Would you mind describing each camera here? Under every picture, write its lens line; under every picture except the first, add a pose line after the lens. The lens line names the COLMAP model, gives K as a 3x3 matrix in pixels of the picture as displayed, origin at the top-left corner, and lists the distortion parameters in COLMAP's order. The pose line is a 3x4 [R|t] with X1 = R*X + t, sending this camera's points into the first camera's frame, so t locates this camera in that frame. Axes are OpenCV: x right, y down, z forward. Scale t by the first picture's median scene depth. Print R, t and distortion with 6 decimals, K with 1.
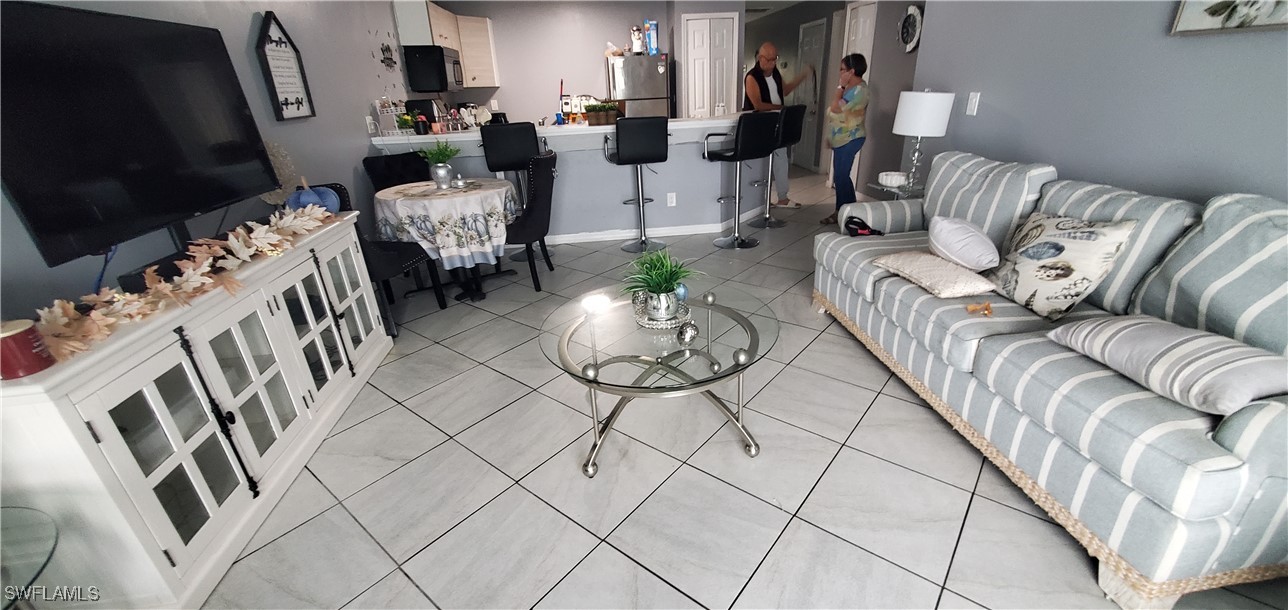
lens RADIAL K [[508.0, 0, 646.9], [0, 508.0, 306.4], [0, 0, 1]] dist [-0.003255, -0.000283]
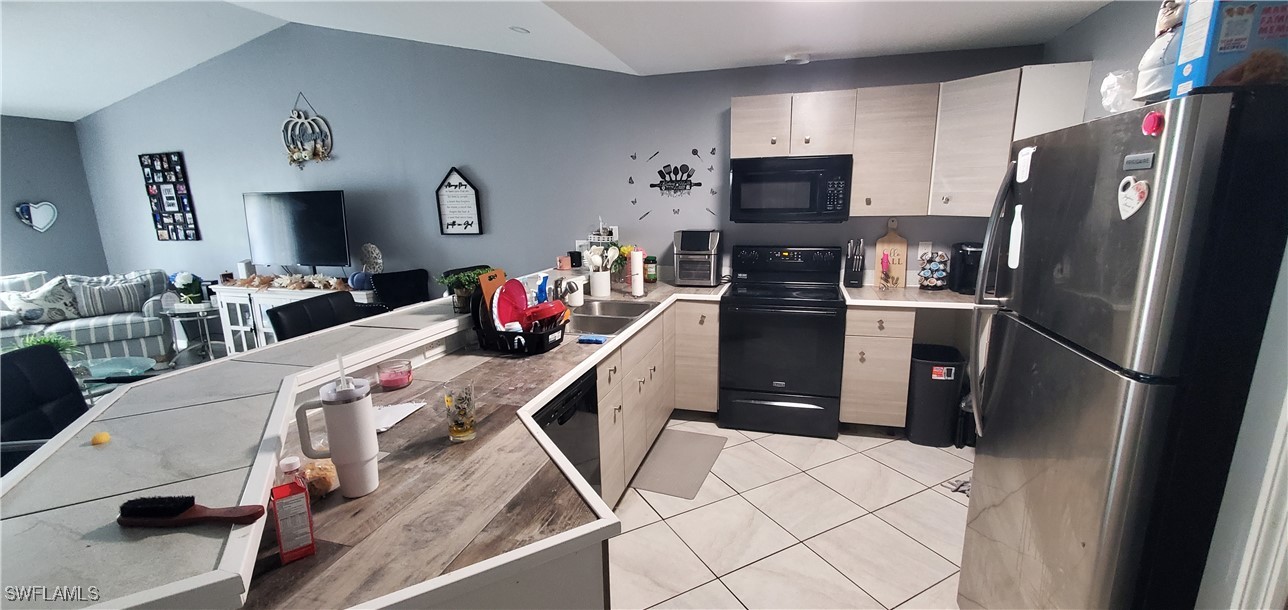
lens RADIAL K [[508.0, 0, 645.8], [0, 508.0, 308.3], [0, 0, 1]] dist [-0.003255, -0.000283]
pose [[-0.381423, 0.231200, -0.895021, 0.465795], [-0.346199, 0.862026, 0.370213, -0.950289], [0.857125, 0.451063, -0.248755, 1.997455]]
